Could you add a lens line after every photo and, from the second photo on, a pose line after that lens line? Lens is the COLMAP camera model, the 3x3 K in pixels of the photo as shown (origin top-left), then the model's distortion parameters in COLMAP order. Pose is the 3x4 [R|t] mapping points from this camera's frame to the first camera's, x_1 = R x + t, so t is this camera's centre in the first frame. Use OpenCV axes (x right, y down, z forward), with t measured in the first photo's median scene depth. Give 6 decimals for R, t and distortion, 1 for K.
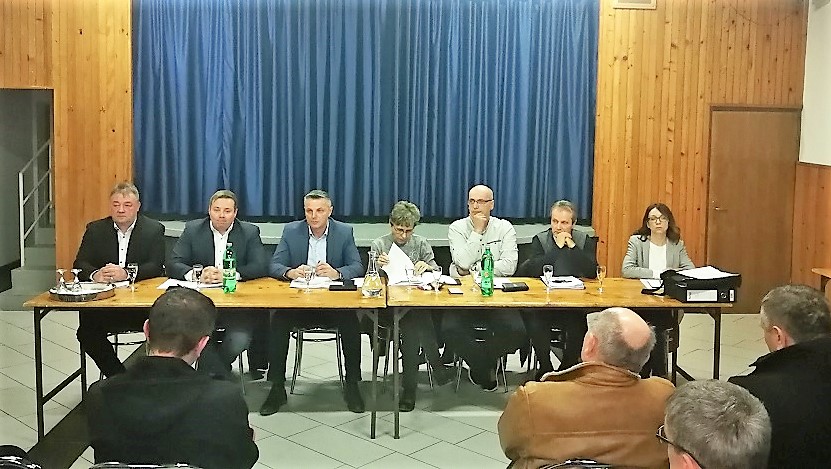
lens RADIAL K [[653.1, 0, 396.3], [0, 653.1, 188.6], [0, 0, 1]] dist [0.016001, 0.012574]
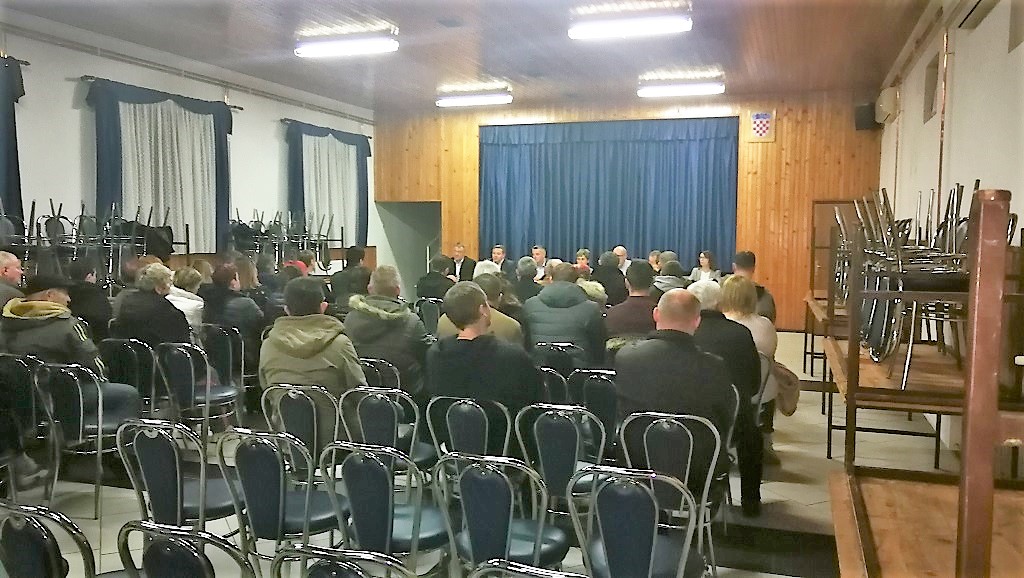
lens RADIAL K [[804.8, 0, 513.3], [0, 804.8, 294.0], [0, 0, 1]] dist [0.016001, 0.012574]
pose [[0.923210, 0.019741, -0.383790, 0.566394], [-0.019979, 0.999795, 0.003366, 0.105389], [0.383777, 0.004561, 0.923414, -1.065010]]
